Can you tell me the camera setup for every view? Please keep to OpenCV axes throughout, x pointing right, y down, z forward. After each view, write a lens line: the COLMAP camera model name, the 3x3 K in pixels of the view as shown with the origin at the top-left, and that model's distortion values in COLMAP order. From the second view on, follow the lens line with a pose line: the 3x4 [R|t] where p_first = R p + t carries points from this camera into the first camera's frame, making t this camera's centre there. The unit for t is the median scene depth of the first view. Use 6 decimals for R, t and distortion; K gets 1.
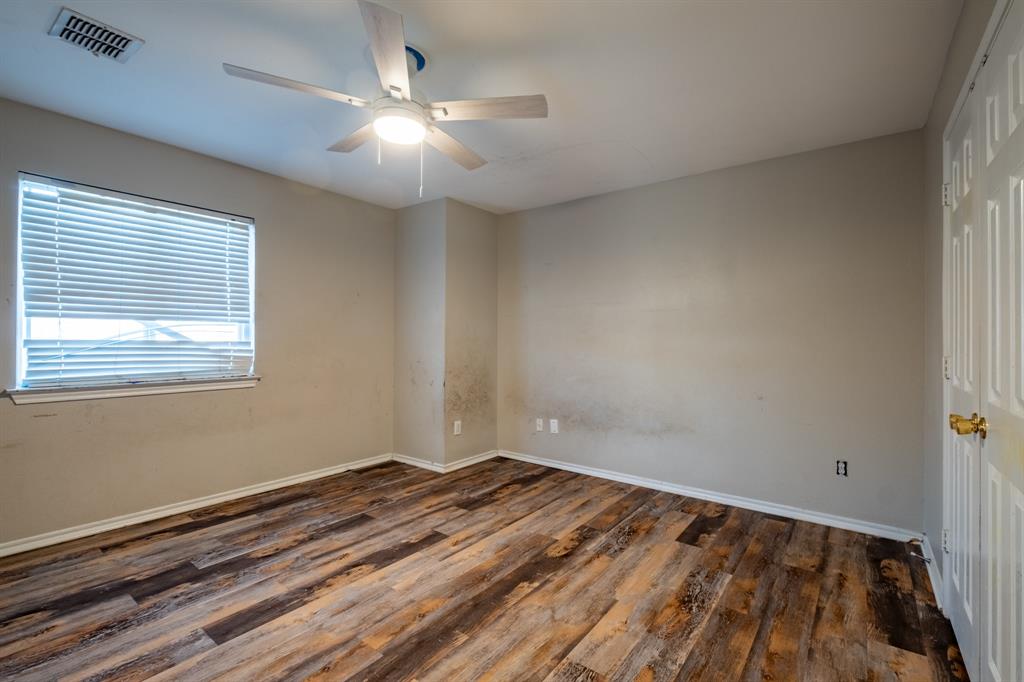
lens RADIAL K [[447.3, 0, 512.9], [0, 447.3, 339.0], [0, 0, 1]] dist [0.001290, 0.000226]
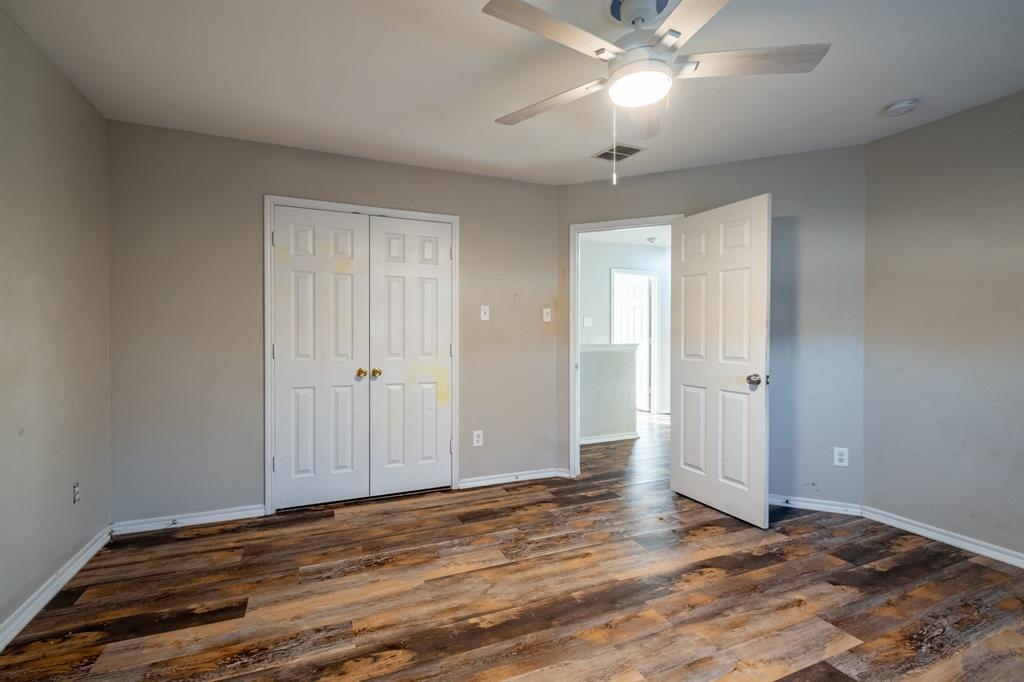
lens RADIAL K [[447.3, 0, 508.9], [0, 447.3, 338.0], [0, 0, 1]] dist [0.001290, 0.000226]
pose [[-0.881191, -0.011047, 0.472631, -0.440177], [-0.008382, 0.999935, 0.007743, -0.000304], [-0.472685, 0.002861, -0.881227, 1.855627]]
